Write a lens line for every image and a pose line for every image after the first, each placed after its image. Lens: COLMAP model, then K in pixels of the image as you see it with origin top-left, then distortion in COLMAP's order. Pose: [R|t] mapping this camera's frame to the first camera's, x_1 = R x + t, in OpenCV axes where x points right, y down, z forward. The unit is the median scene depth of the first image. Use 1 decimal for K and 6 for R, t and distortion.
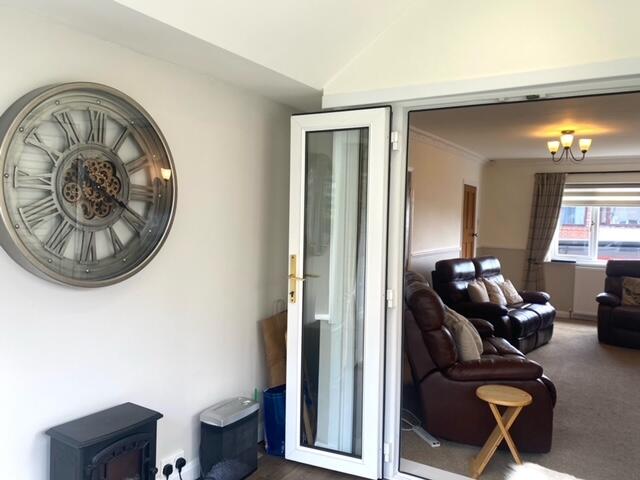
lens RADIAL K [[486.1, 0, 322.8], [0, 486.1, 239.4], [0, 0, 1]] dist [0.080632, -0.120981]
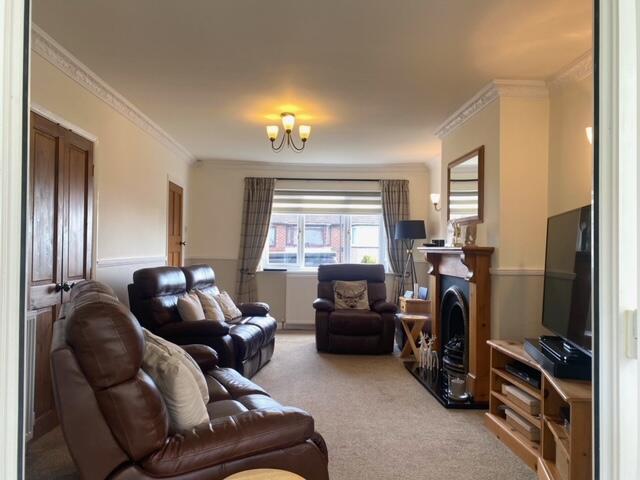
lens RADIAL K [[486.1, 0, 322.8], [0, 486.1, 239.4], [0, 0, 1]] dist [0.080632, -0.120981]
pose [[0.831535, -0.003399, 0.555463, 0.056706], [0.028481, 0.998927, -0.036524, 0.030442], [-0.554742, 0.046191, 0.830739, 0.219089]]
